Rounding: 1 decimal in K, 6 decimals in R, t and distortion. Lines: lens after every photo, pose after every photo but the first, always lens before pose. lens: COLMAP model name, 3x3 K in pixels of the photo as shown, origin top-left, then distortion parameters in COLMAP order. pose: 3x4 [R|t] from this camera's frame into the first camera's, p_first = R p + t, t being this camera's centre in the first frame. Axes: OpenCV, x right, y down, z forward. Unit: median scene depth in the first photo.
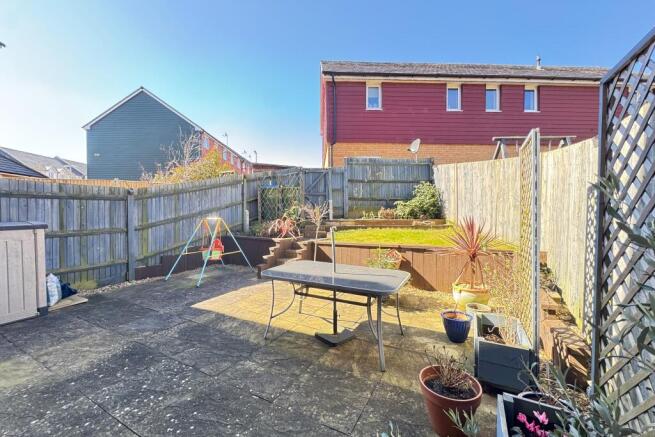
lens RADIAL K [[262.4, 0, 327.5], [0, 262.4, 218.5], [0, 0, 1]] dist [-0.000497, 0.000124]
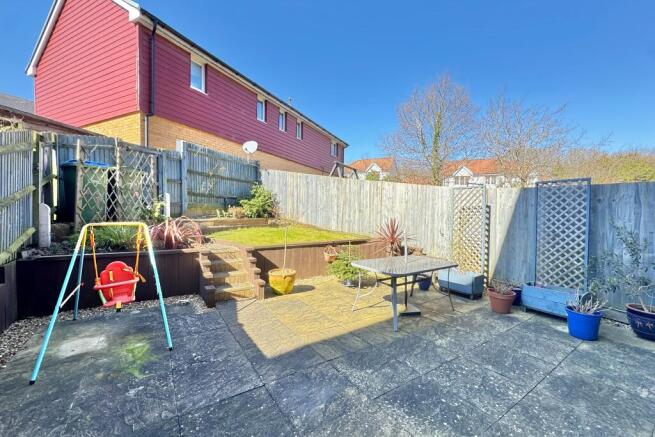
lens RADIAL K [[262.4, 0, 327.5], [0, 262.4, 218.5], [0, 0, 1]] dist [-0.000497, 0.000124]
pose [[0.470475, -0.012922, 0.882319, -0.455246], [-0.004783, 0.999841, 0.017194, -0.014149], [-0.882401, -0.012309, 0.470338, 0.247495]]
